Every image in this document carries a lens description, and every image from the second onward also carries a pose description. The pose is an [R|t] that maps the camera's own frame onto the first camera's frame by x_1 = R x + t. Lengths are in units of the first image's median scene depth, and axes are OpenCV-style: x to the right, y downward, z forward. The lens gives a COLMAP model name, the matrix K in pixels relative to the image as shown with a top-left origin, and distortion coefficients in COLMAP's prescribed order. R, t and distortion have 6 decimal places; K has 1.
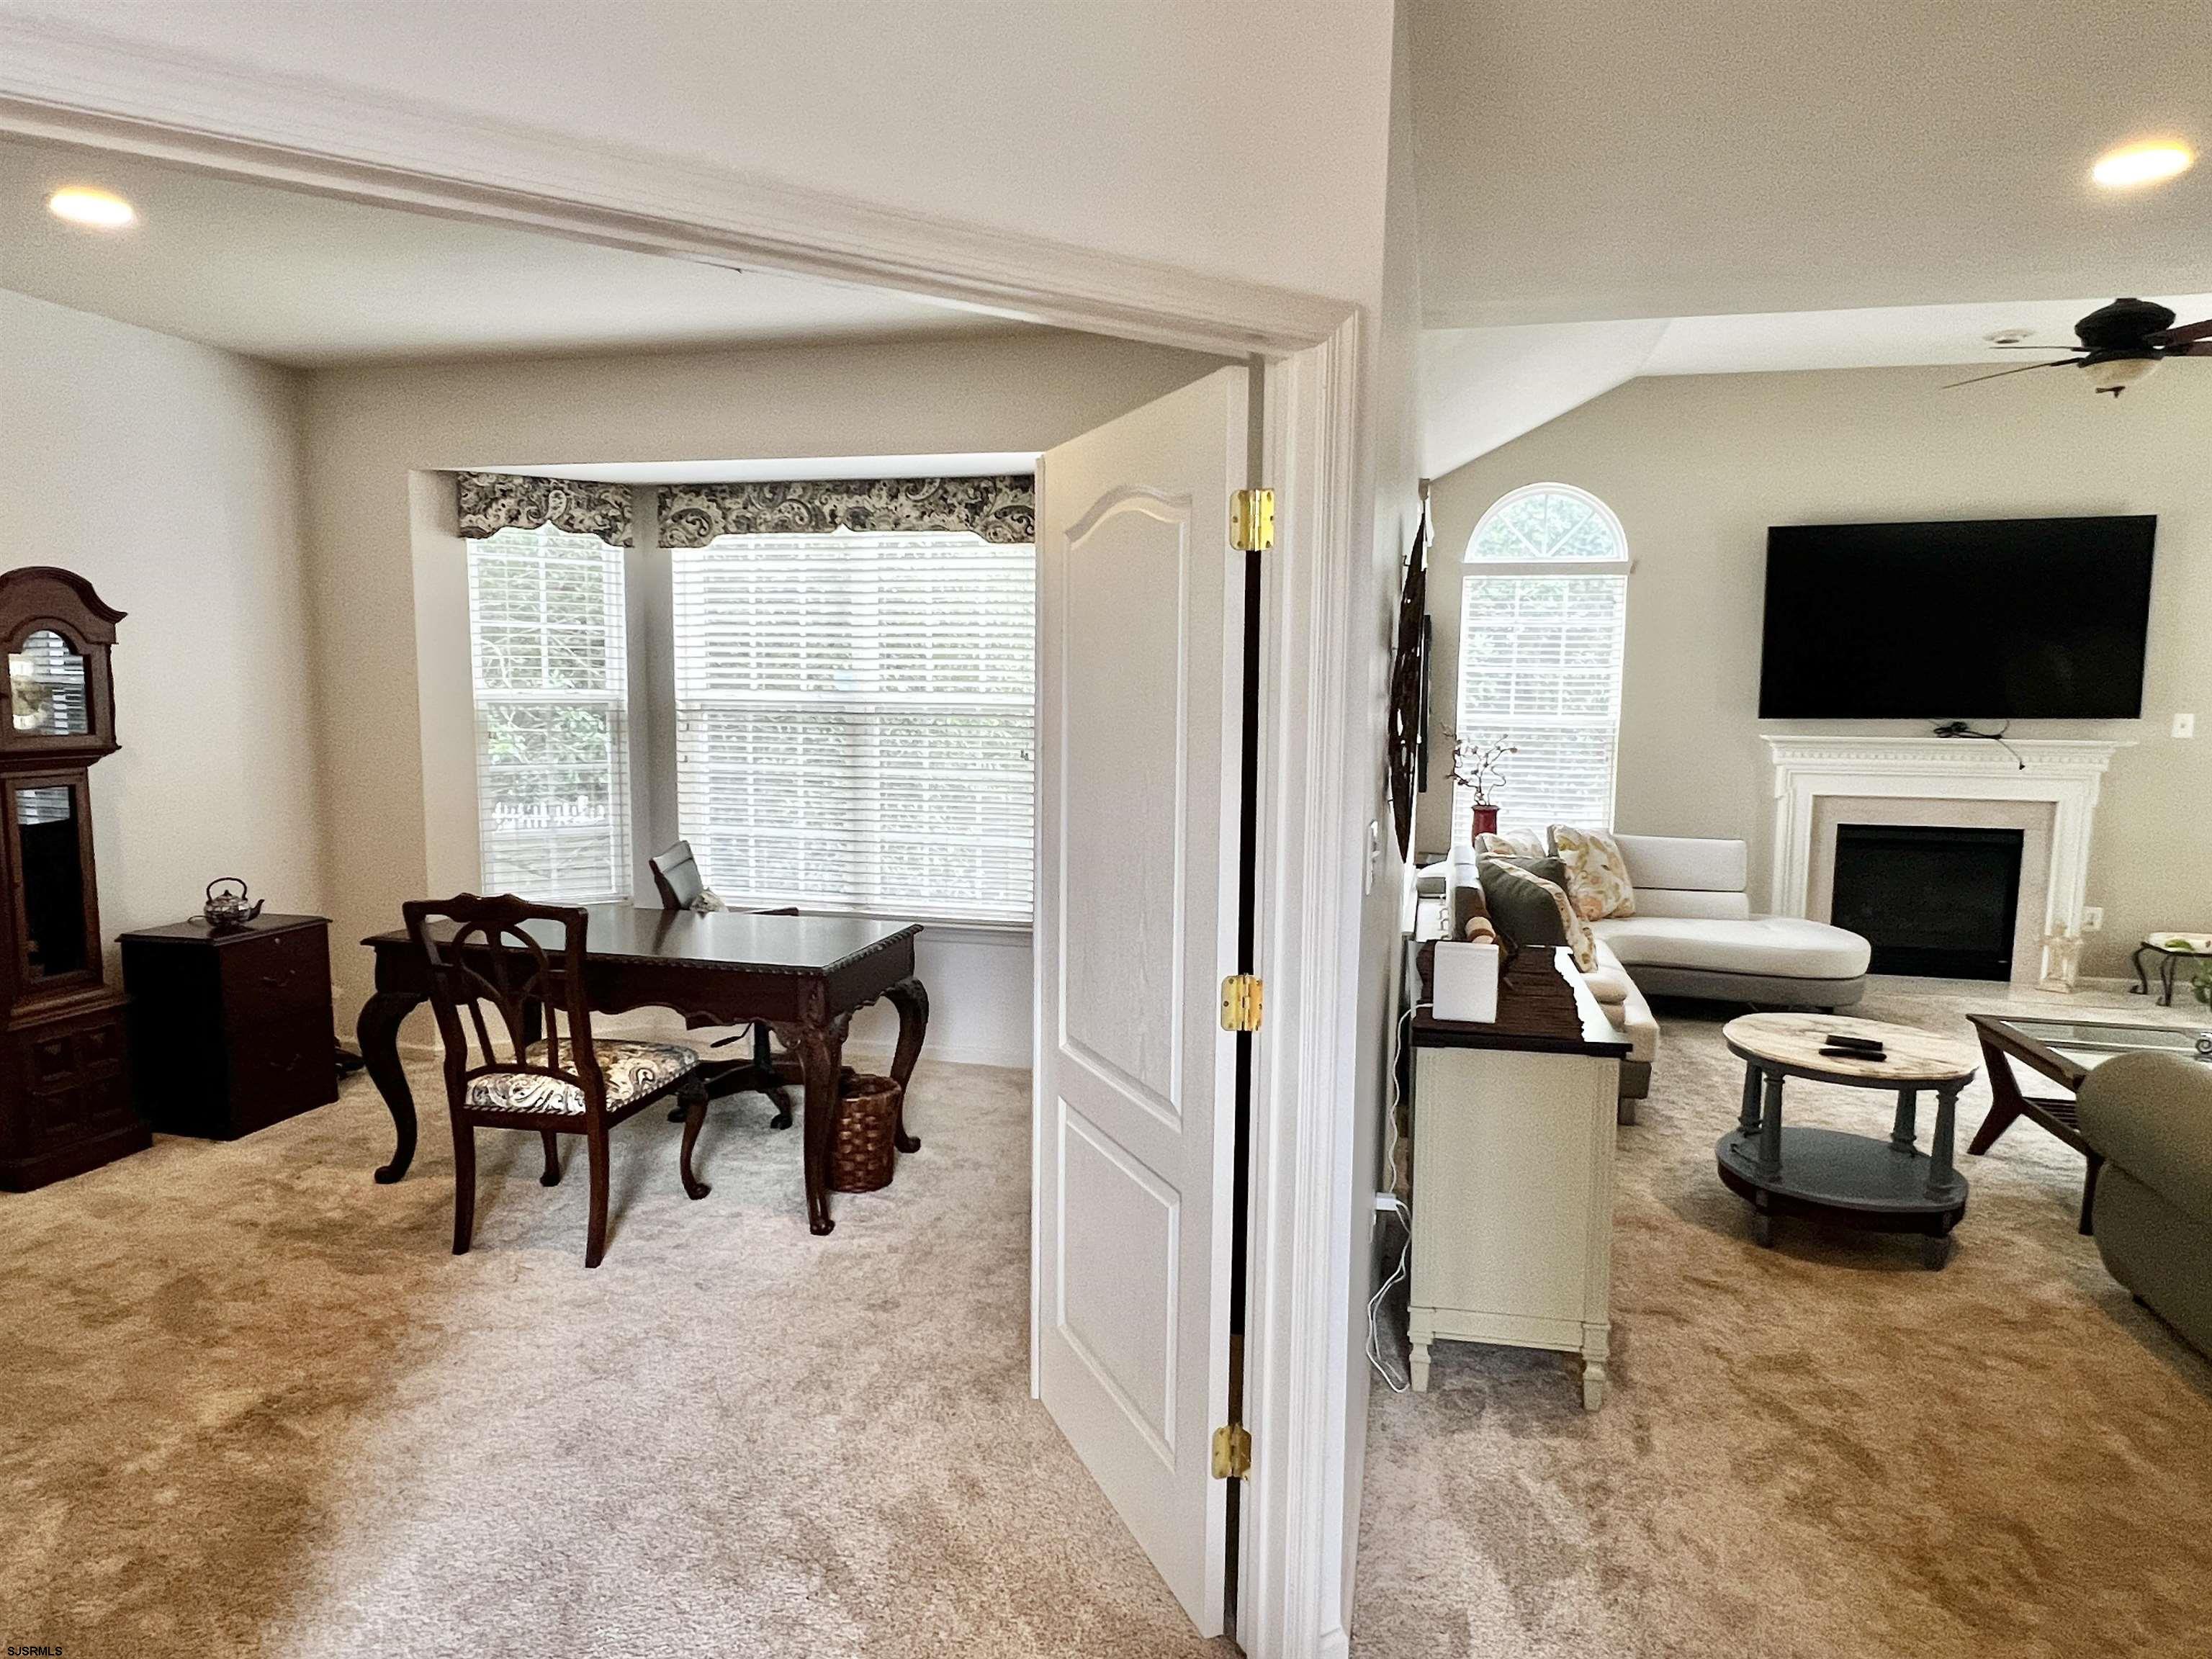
lens RADIAL K [[1332.4, 0, 1105.4], [0, 1332.4, 822.0], [0, 0, 1]] dist [-0.001173, -0.002037]
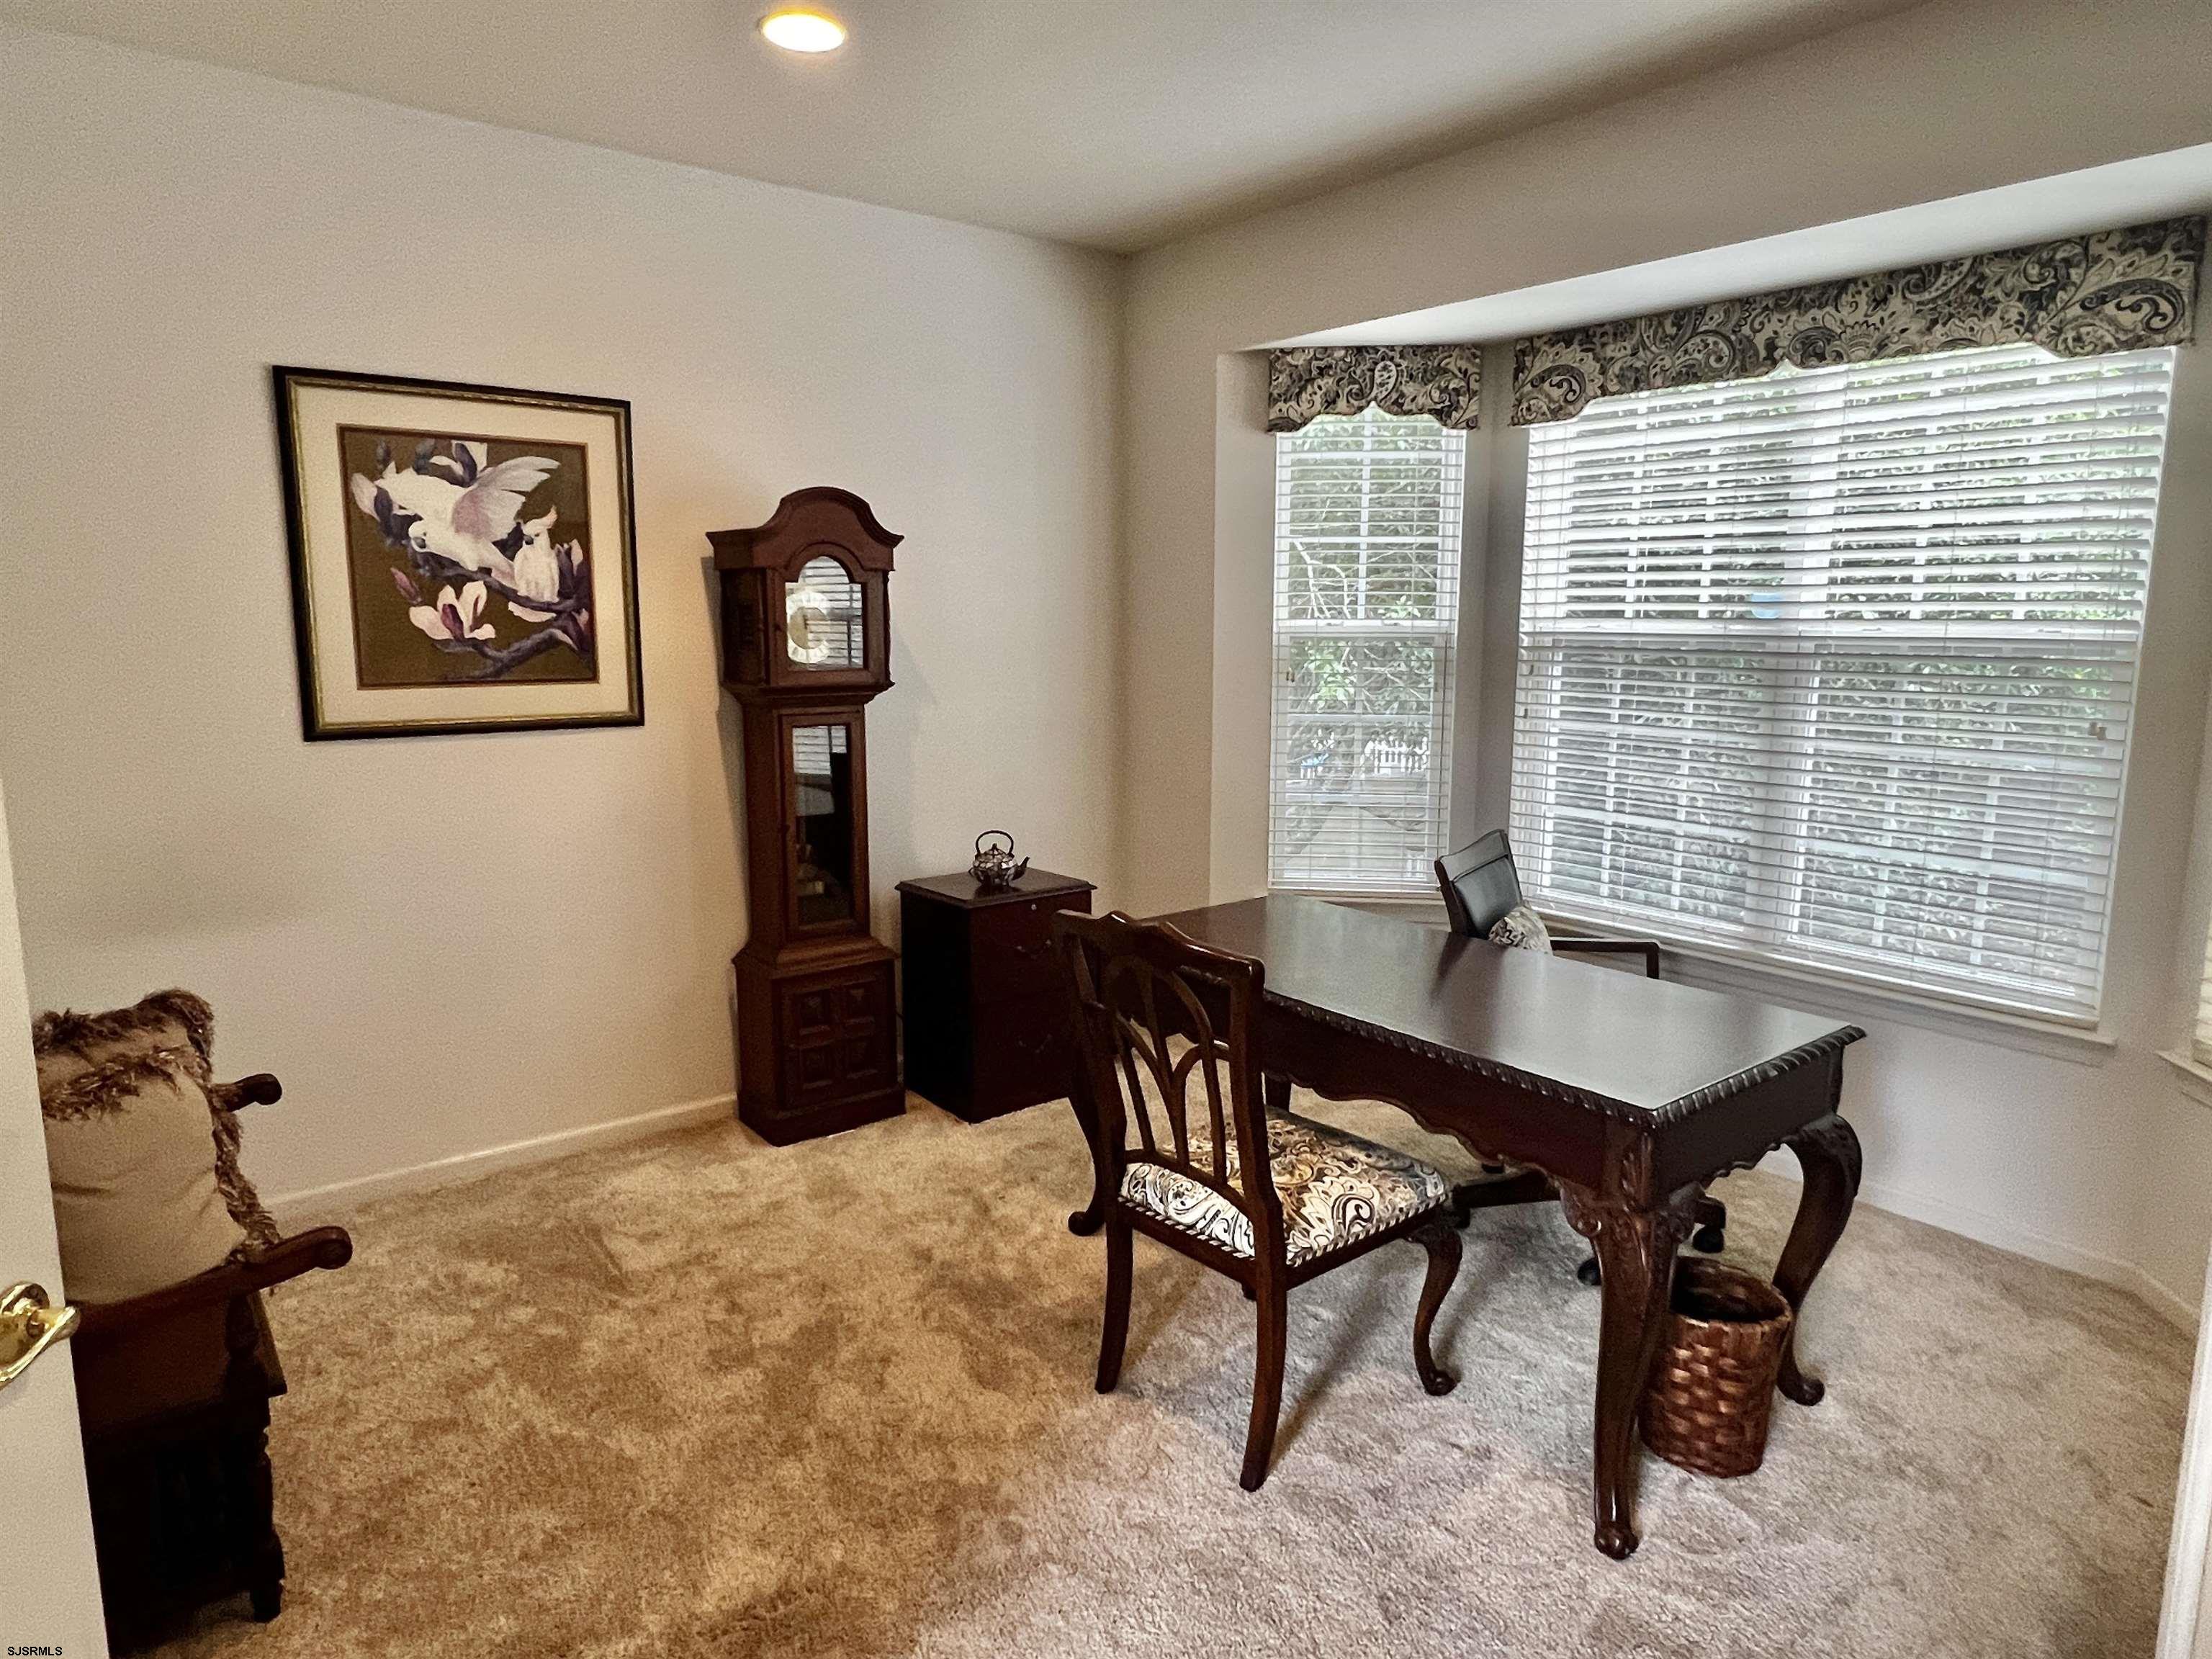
lens RADIAL K [[1332.4, 0, 1105.4], [0, 1332.4, 822.0], [0, 0, 1]] dist [-0.001173, -0.002037]
pose [[0.784441, 0.087508, -0.613999, -0.050285], [-0.057737, 0.996001, 0.068186, -0.031535], [0.617510, -0.018037, 0.786356, 0.355955]]
